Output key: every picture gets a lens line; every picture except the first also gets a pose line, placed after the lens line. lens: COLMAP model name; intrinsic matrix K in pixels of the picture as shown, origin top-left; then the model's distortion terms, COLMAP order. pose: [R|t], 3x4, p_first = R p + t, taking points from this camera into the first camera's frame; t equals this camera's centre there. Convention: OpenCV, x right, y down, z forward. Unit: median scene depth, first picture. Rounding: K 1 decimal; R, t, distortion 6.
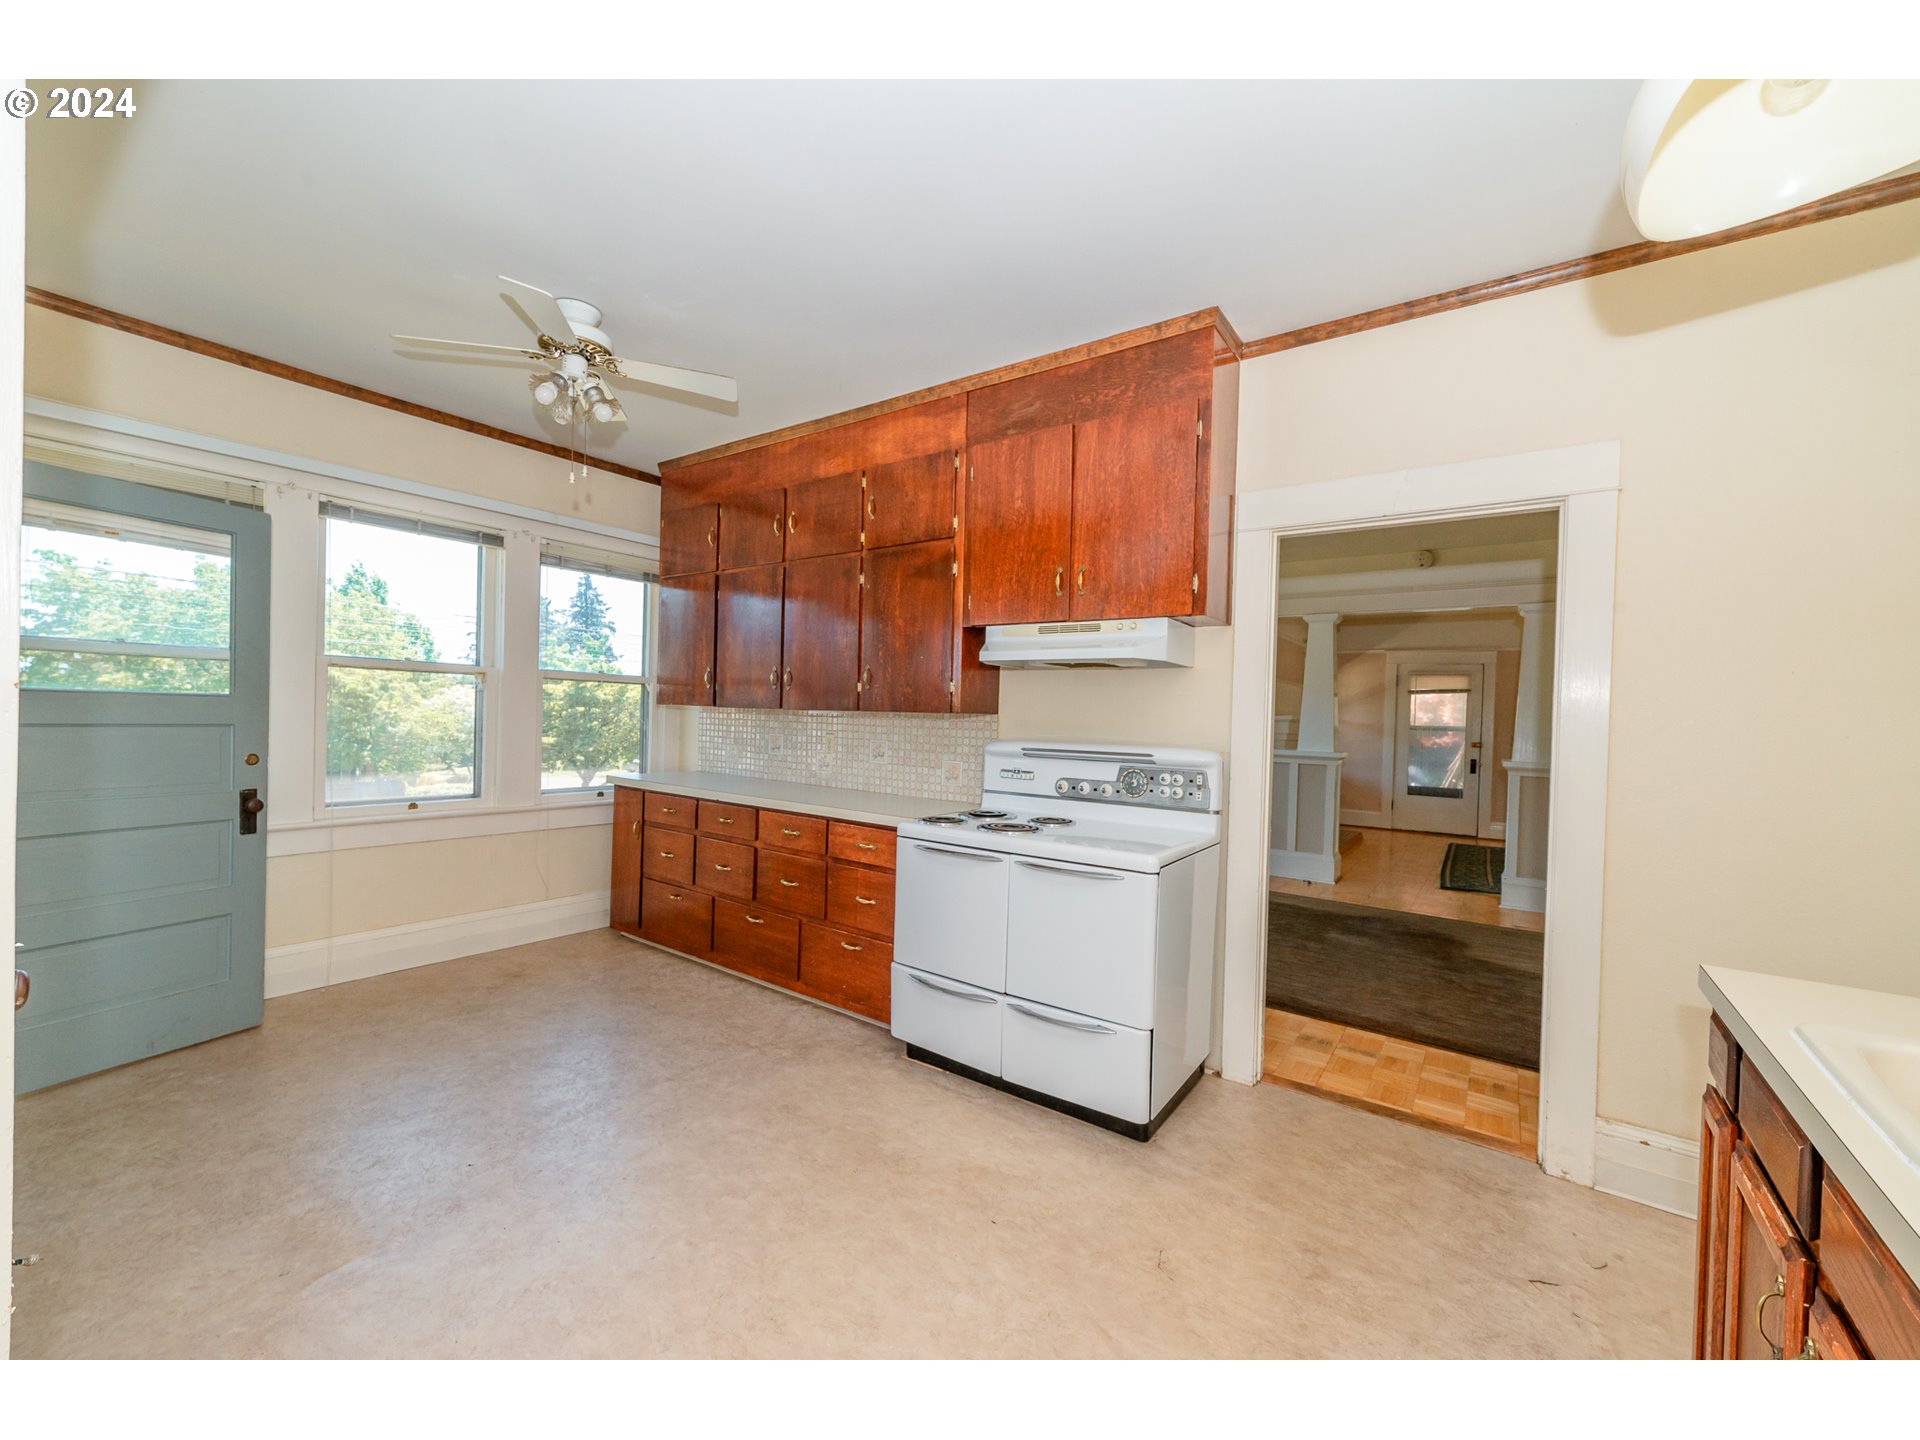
lens RADIAL K [[760.4, 0, 961.5], [0, 760.4, 724.9], [0, 0, 1]] dist [-0.000417, -0.000065]
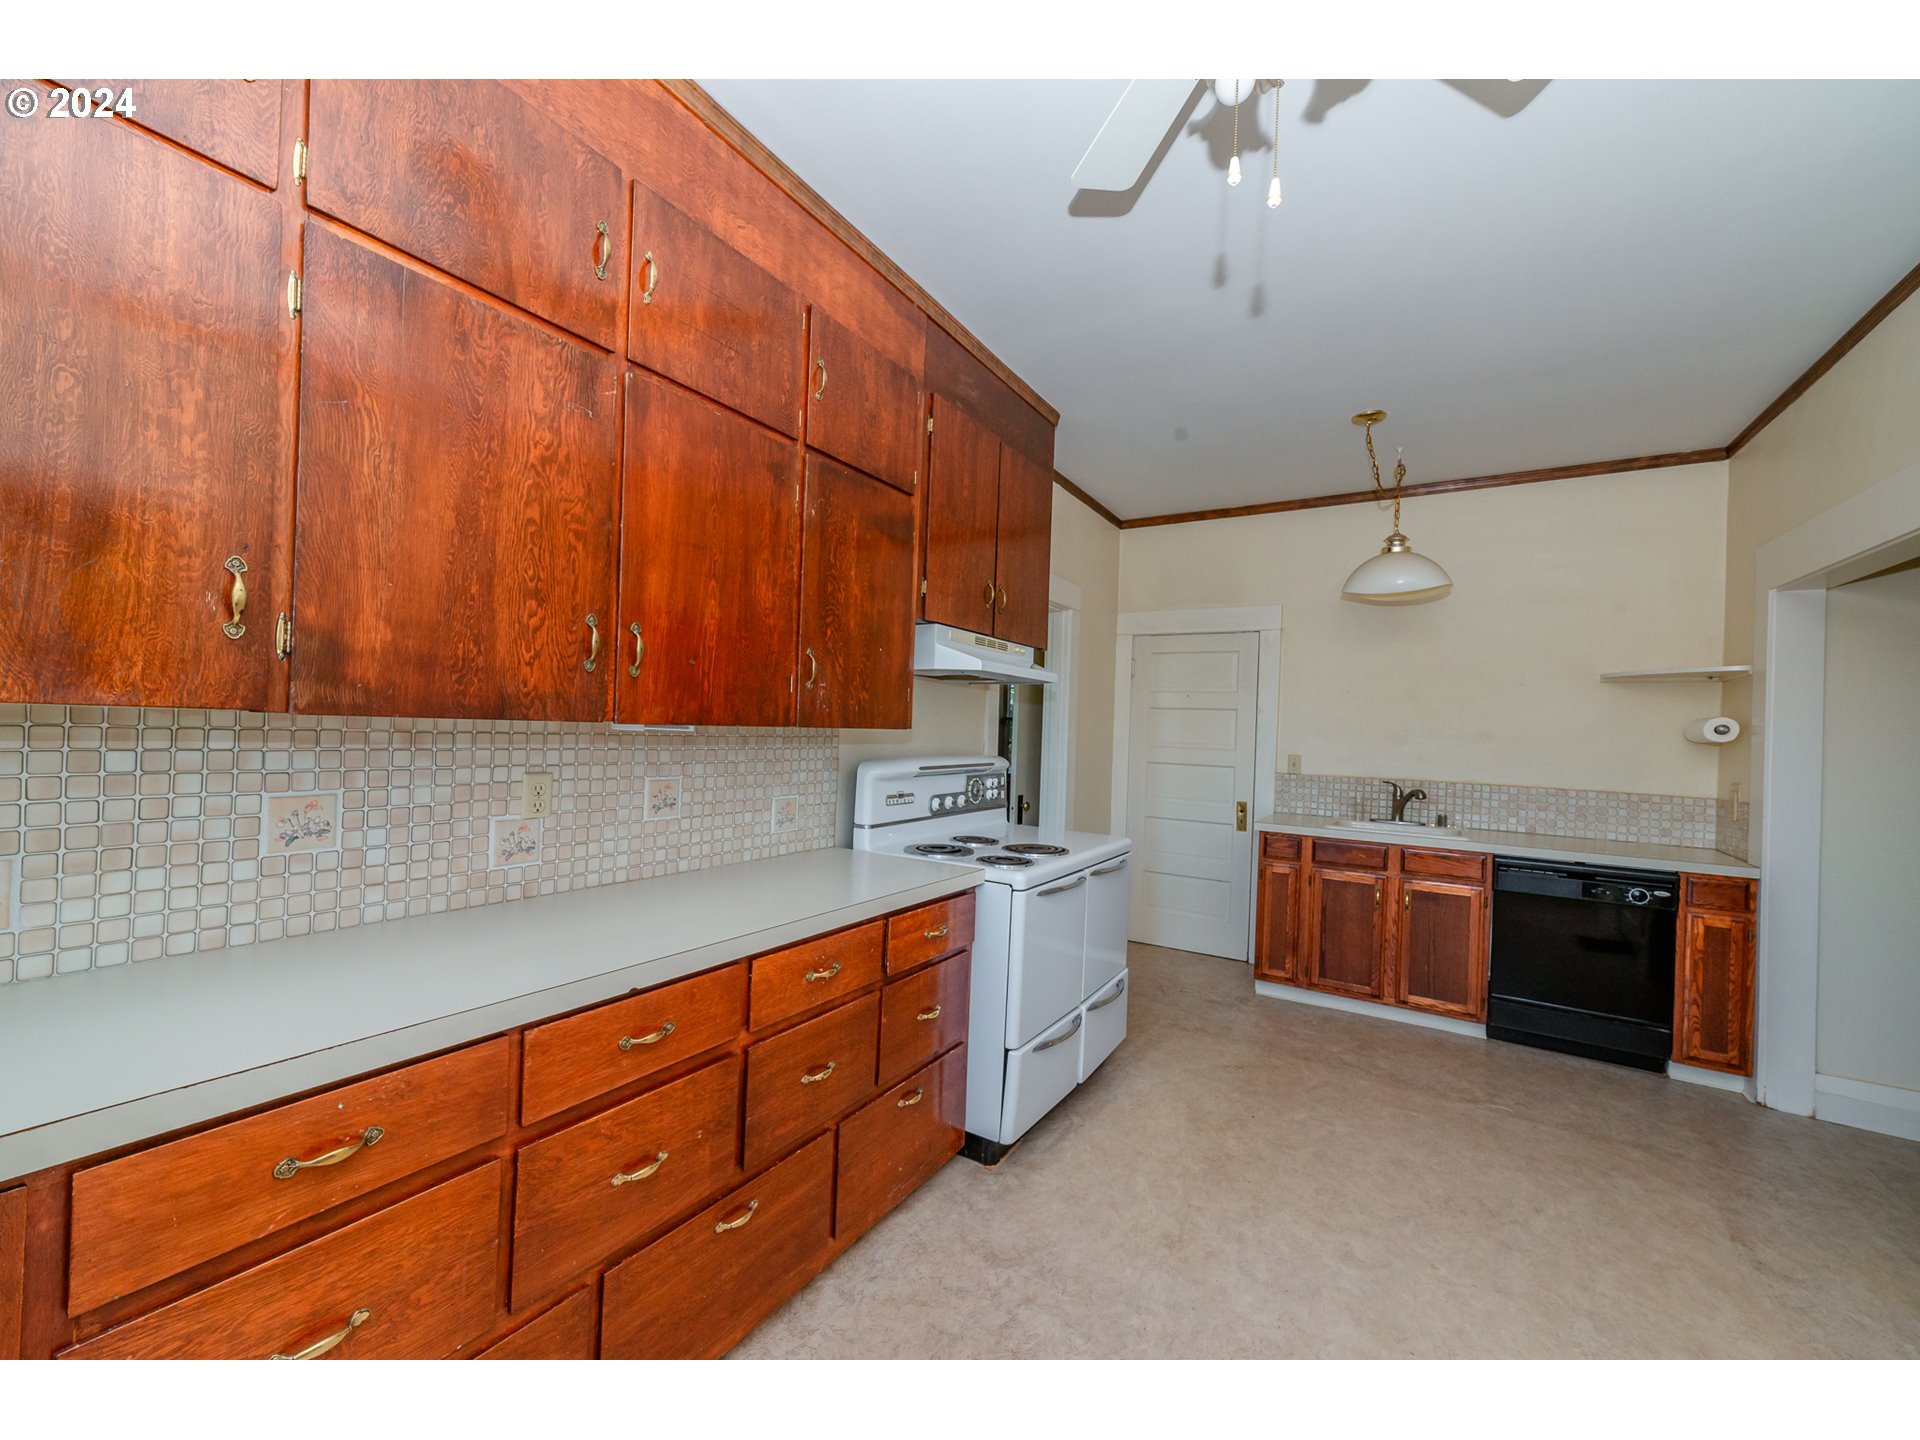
lens RADIAL K [[760.4, 0, 955.4], [0, 760.4, 718.8], [0, 0, 1]] dist [-0.000417, -0.000065]
pose [[-0.059757, -0.026729, 0.997855, -0.763654], [-0.030859, 0.999213, 0.024918, -0.046129], [-0.997736, -0.029304, -0.060535, 0.987458]]
